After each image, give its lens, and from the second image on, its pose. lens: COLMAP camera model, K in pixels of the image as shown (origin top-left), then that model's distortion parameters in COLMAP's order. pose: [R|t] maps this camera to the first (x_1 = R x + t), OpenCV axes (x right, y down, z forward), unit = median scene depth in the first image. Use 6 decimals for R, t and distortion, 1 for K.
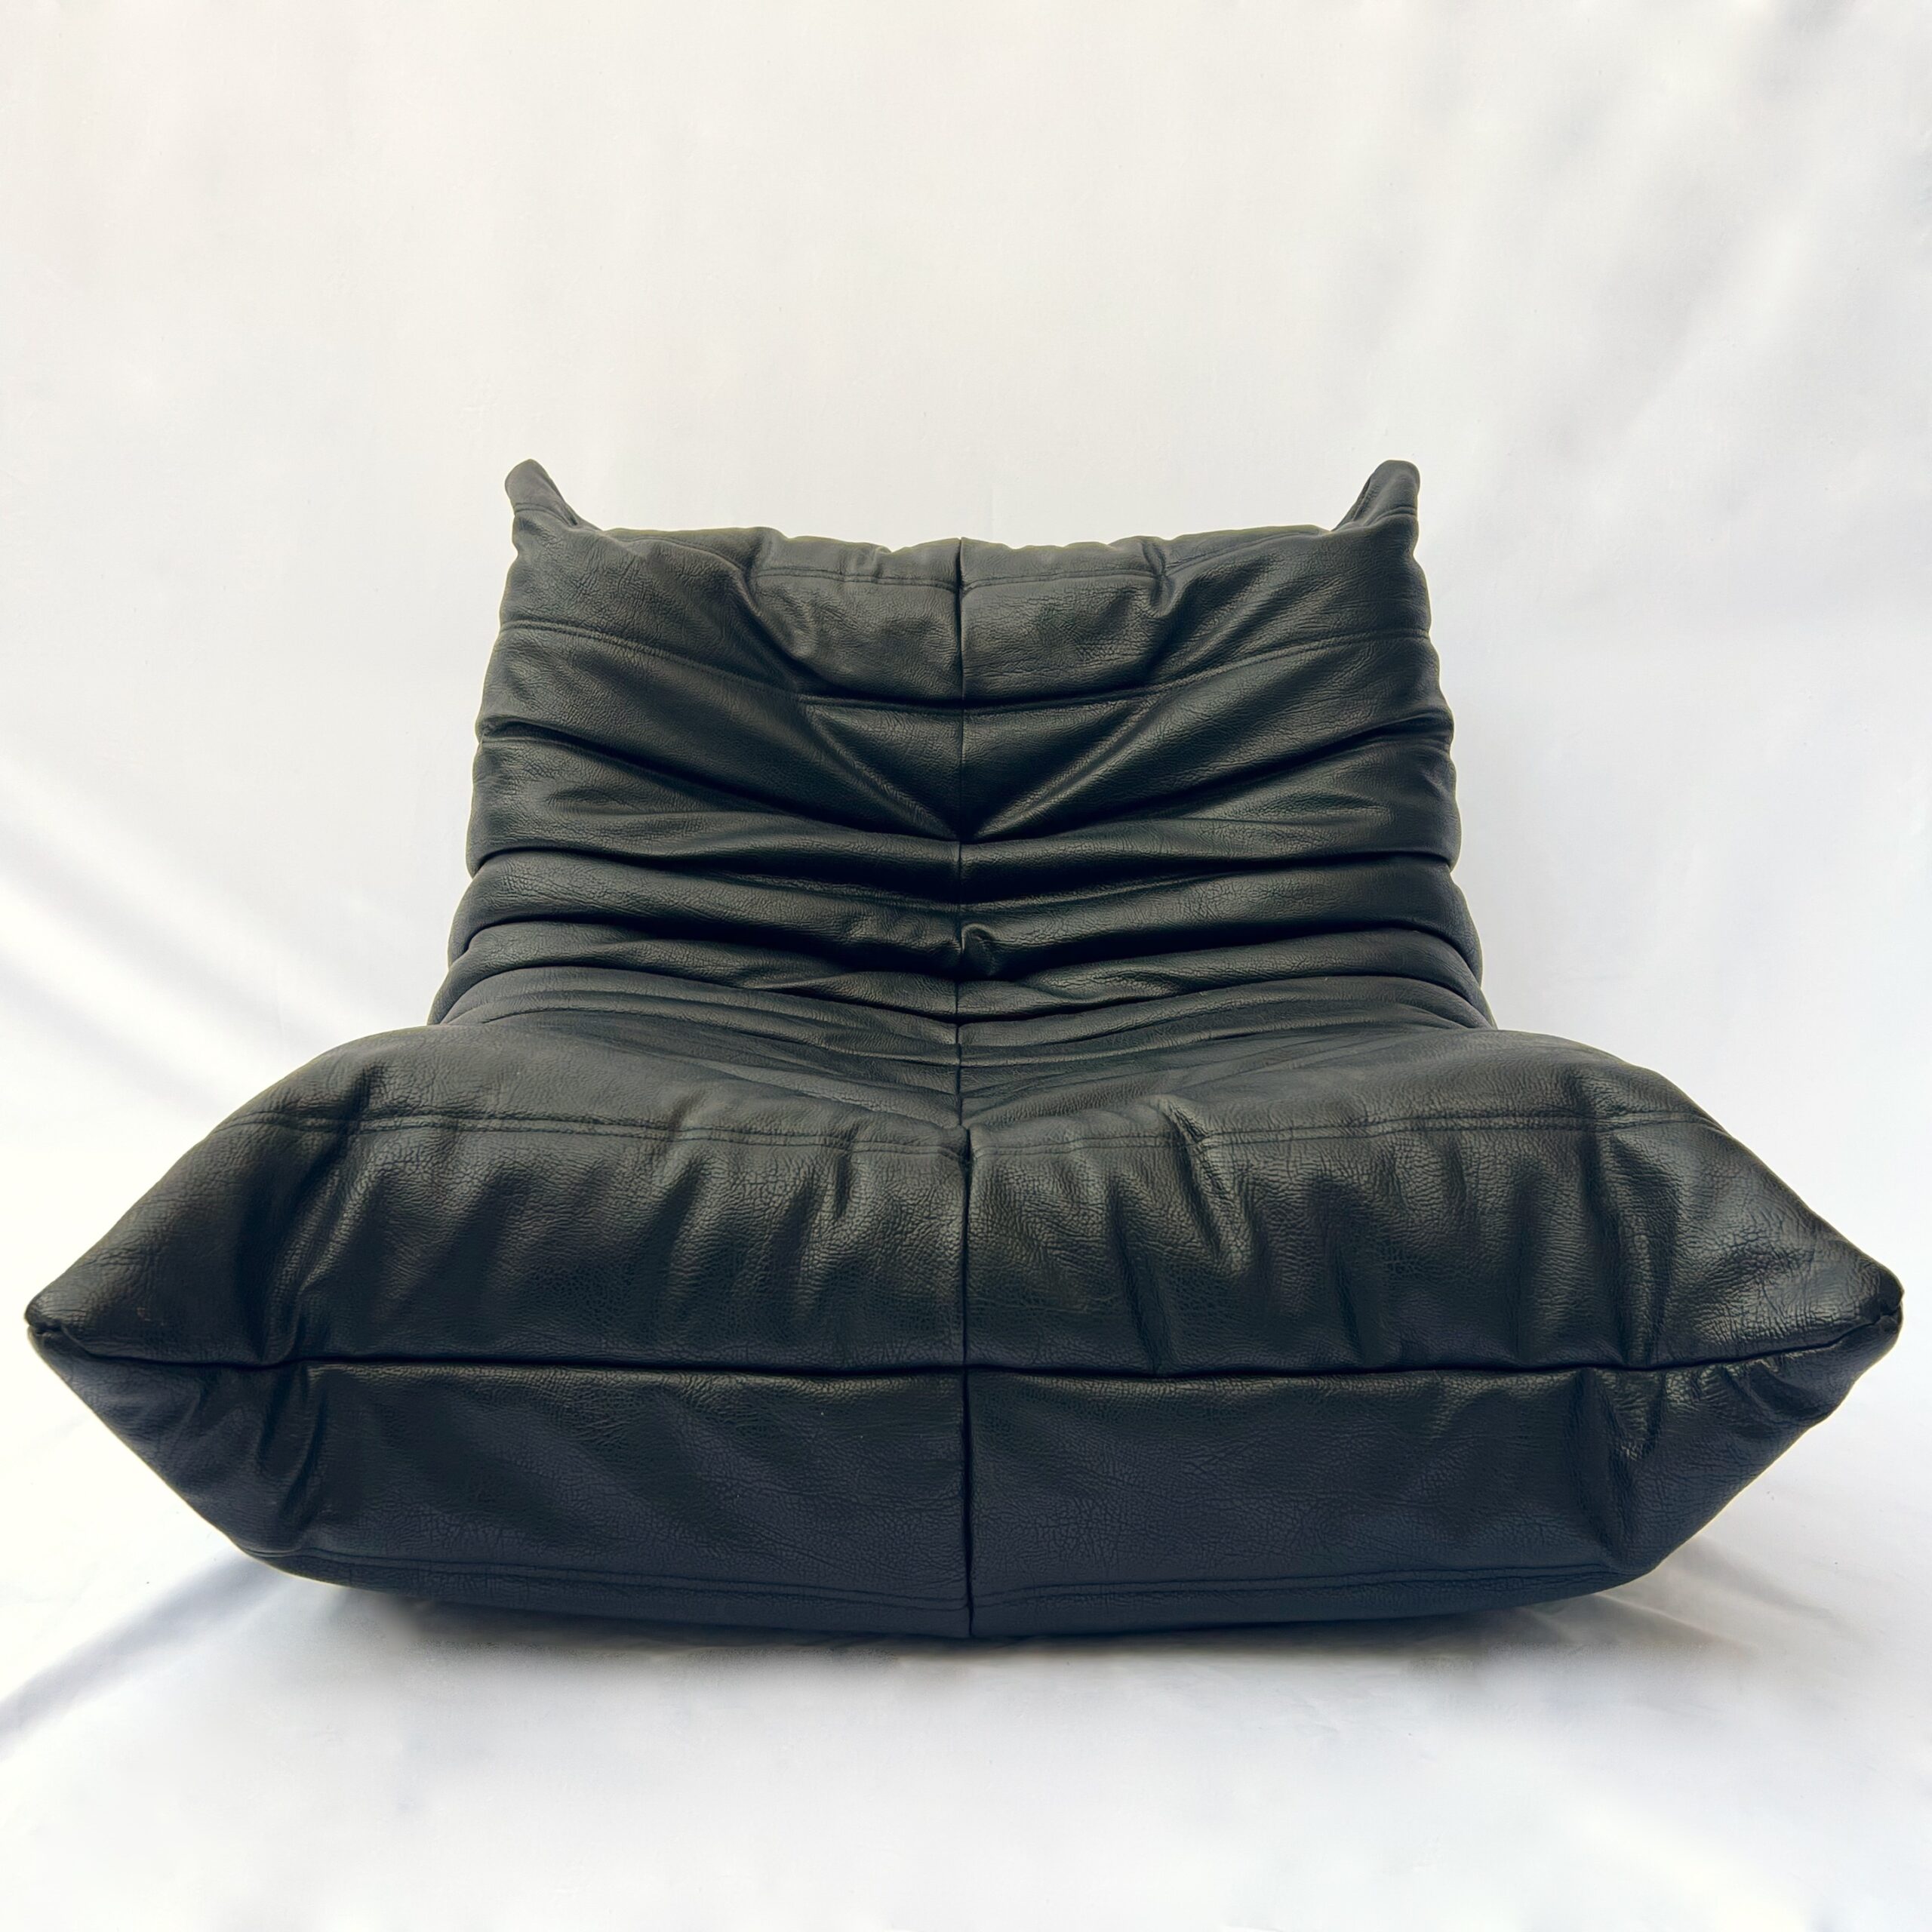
lens RADIAL K [[2028.4, 0, 971.4], [0, 2028.4, 963.6], [0, 0, 1]] dist [0.198591, -0.673554]
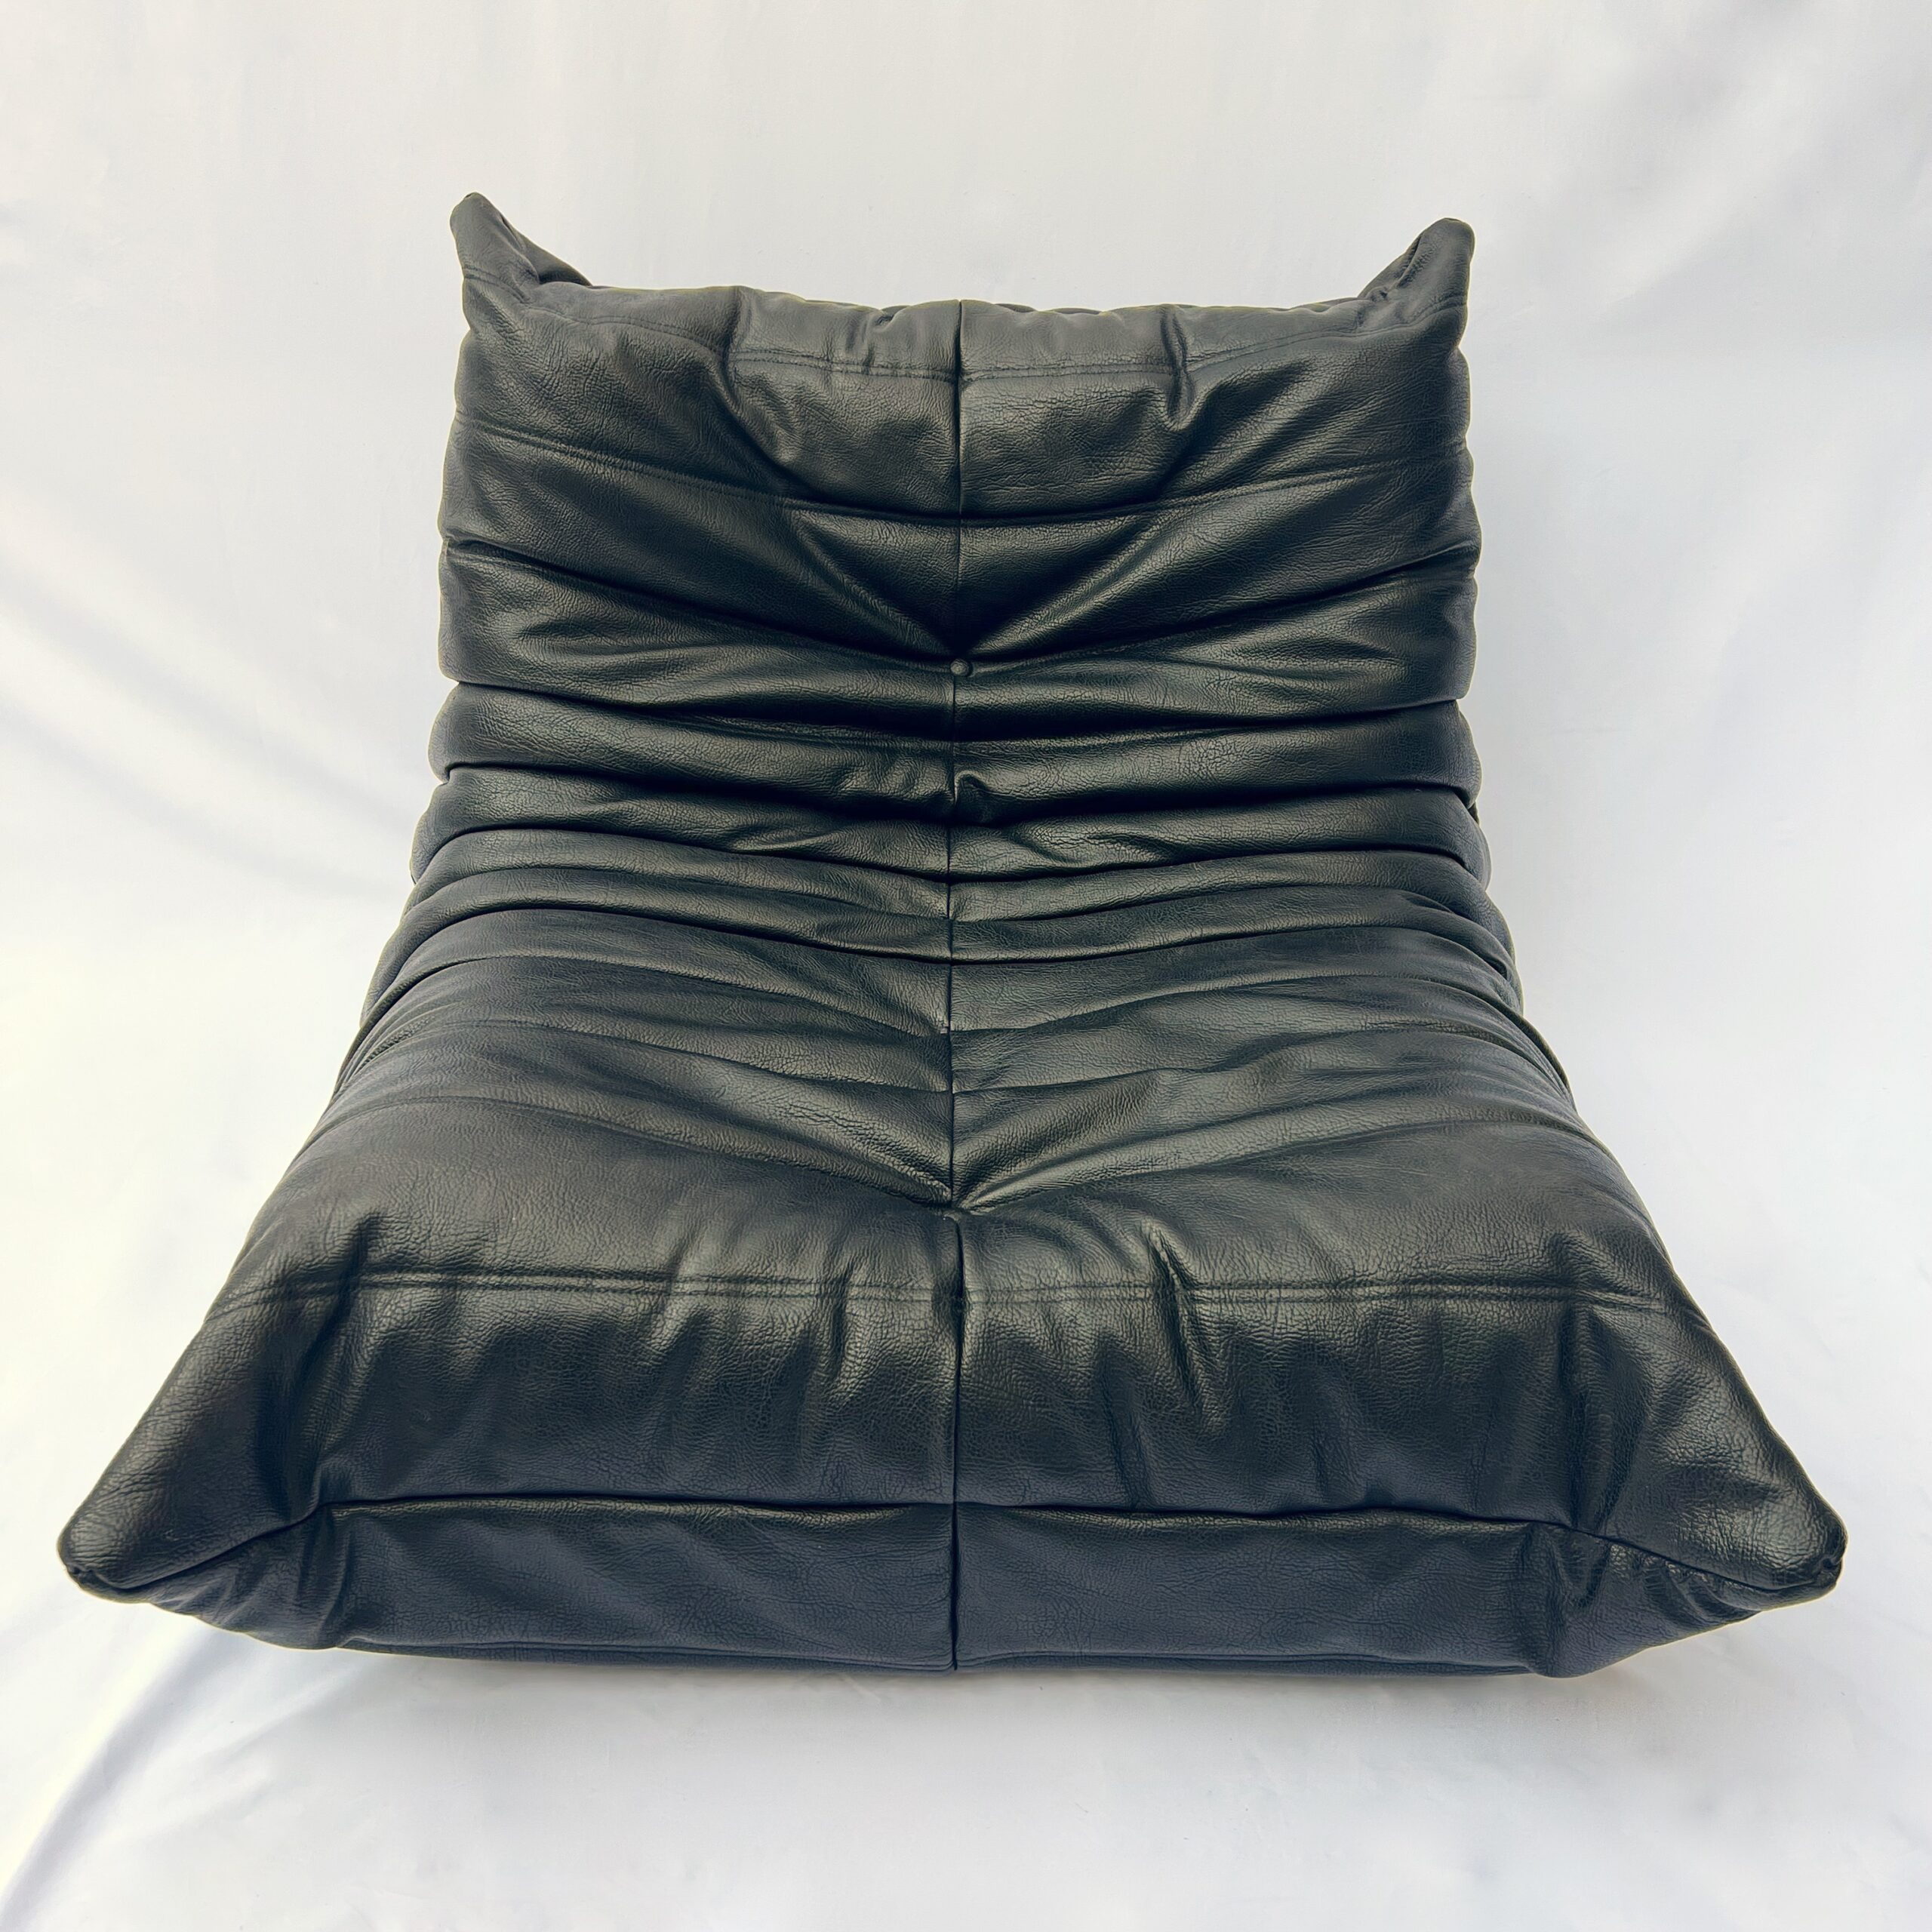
lens RADIAL K [[1913.4, 0, 966.0], [0, 1913.4, 966.0], [0, 0, 1]] dist [0.136681, -0.376130]
pose [[0.999765, 0.017777, 0.012406, -0.009419], [-0.021099, 0.929346, 0.368607, -0.280178], [-0.004976, -0.368782, 0.929502, 0.112569]]
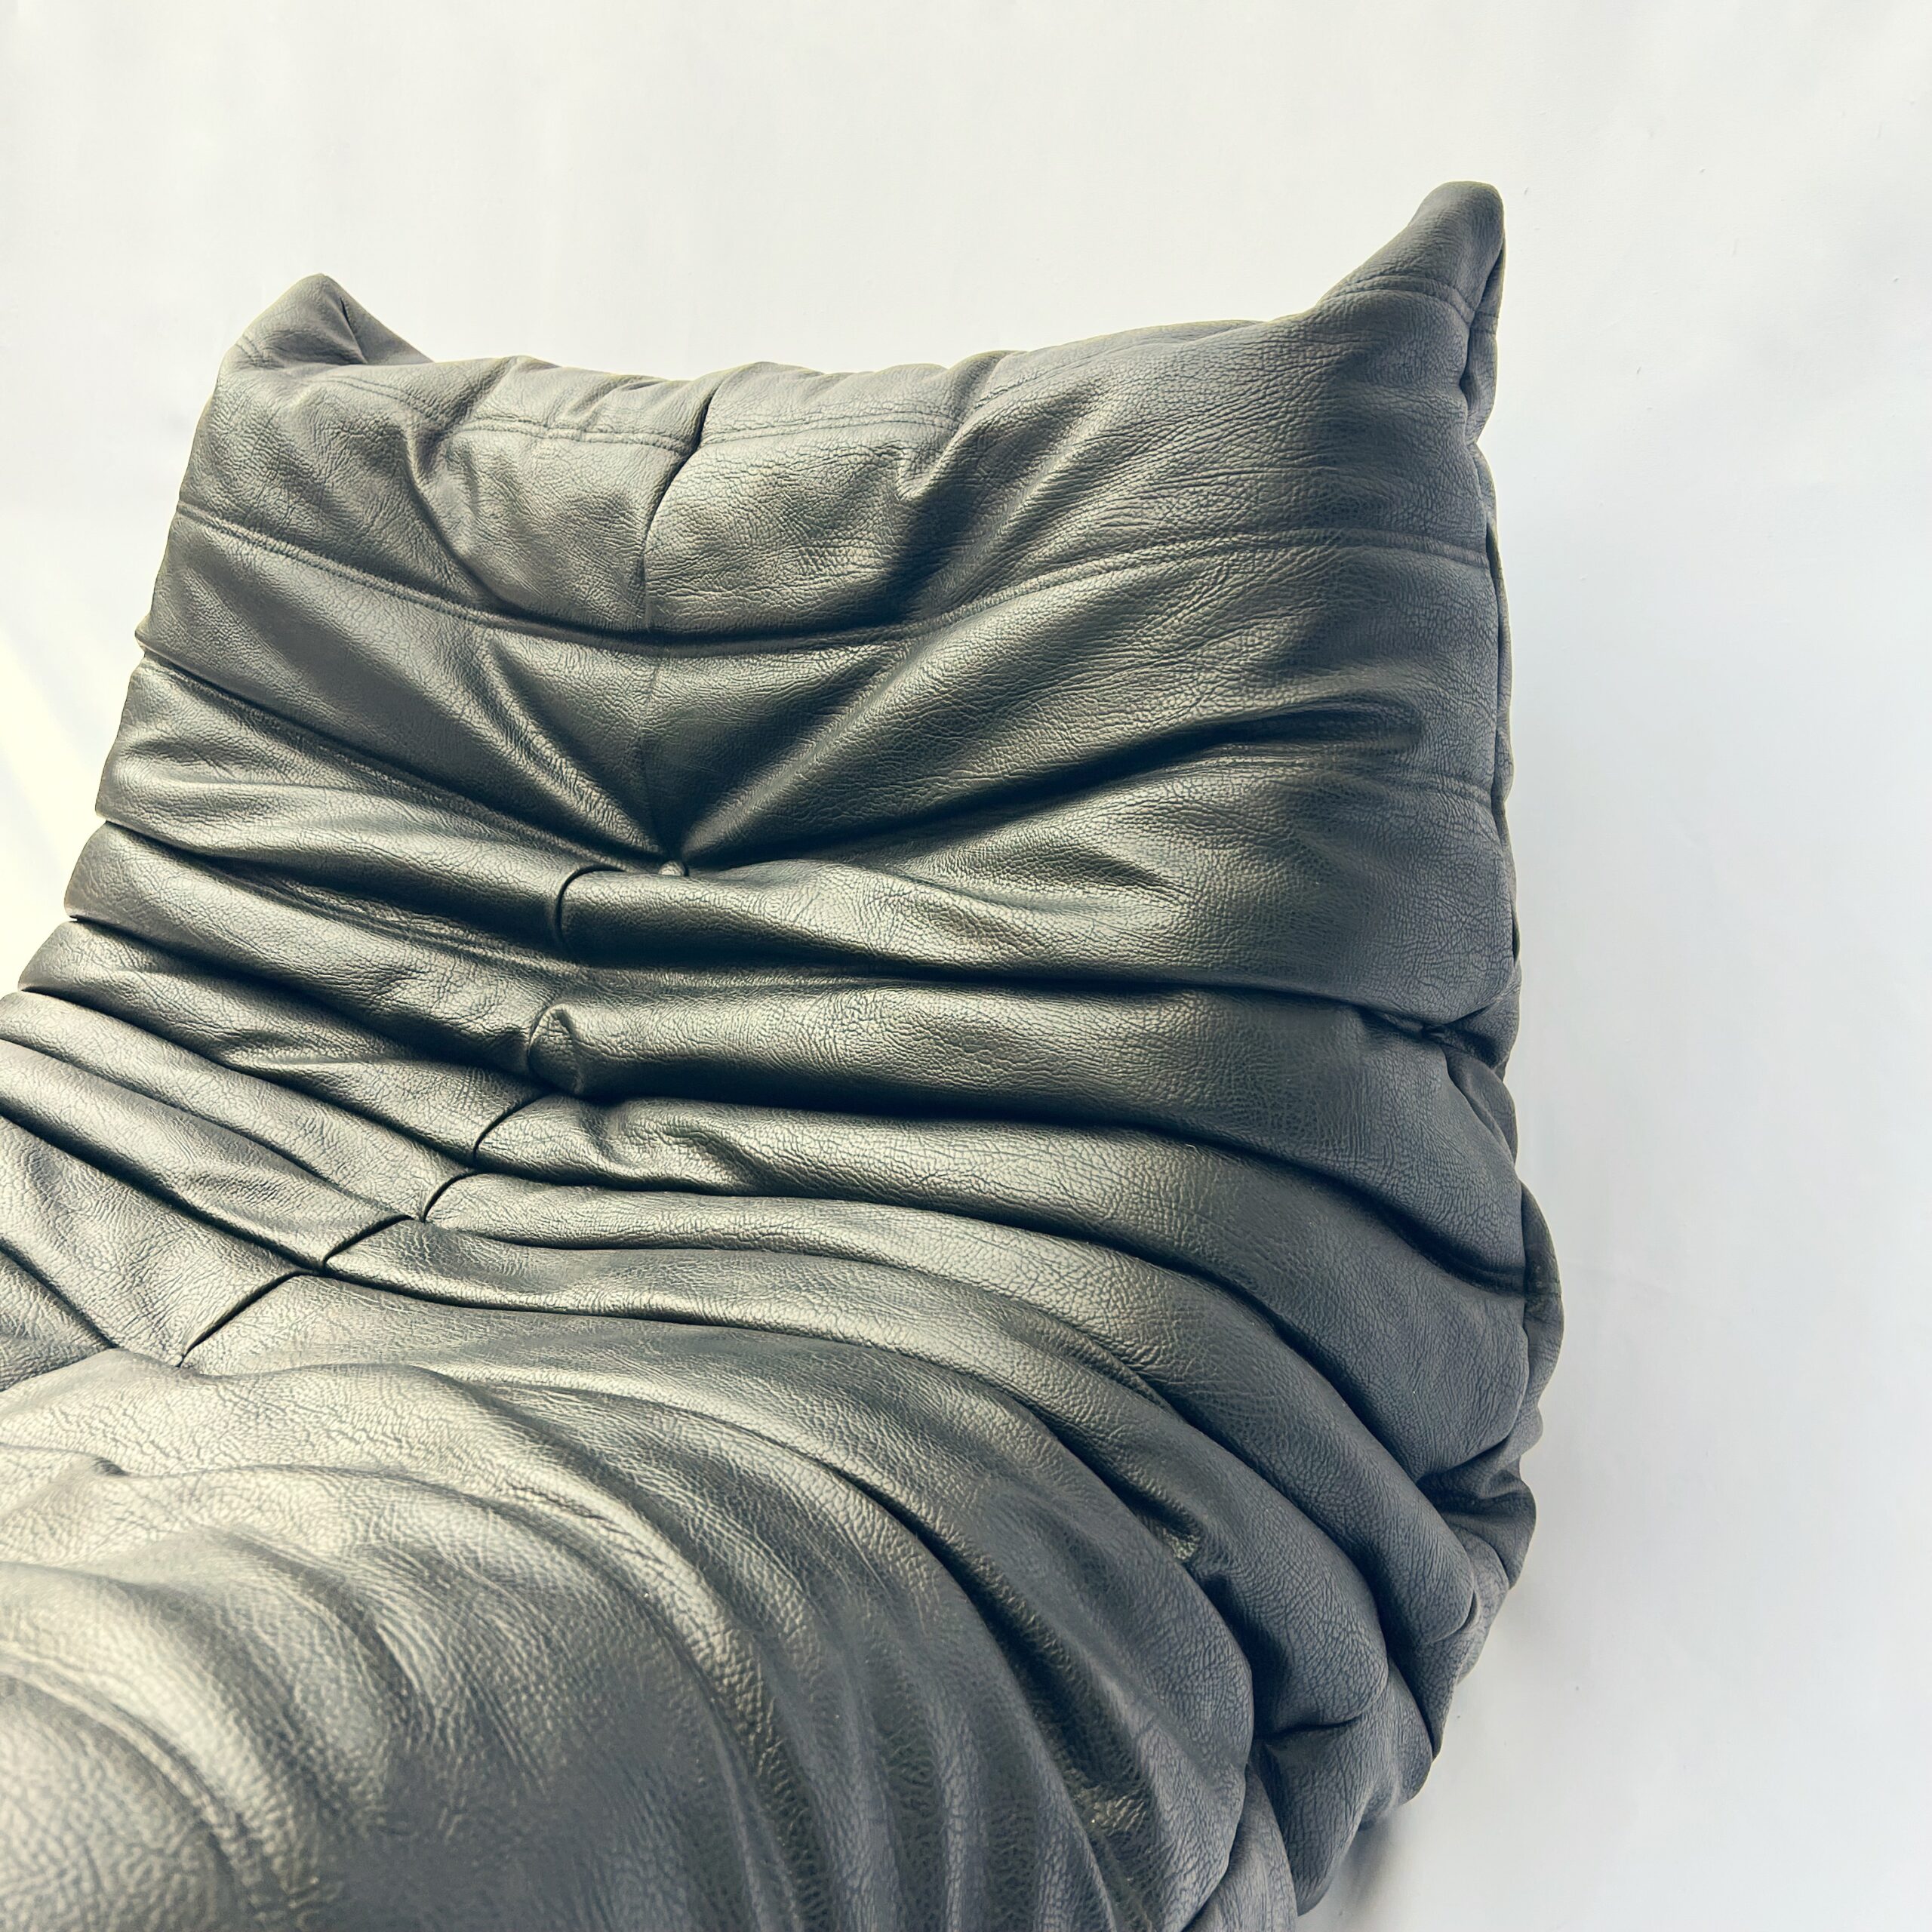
lens RADIAL K [[1913.4, 0, 966.0], [0, 1913.4, 966.0], [0, 0, 1]] dist [0.136681, -0.376130]
pose [[0.846673, 0.130524, -0.515857, 0.419525], [-0.079172, 0.989559, 0.120437, -0.114788], [0.526190, -0.061129, 0.848167, 0.585484]]
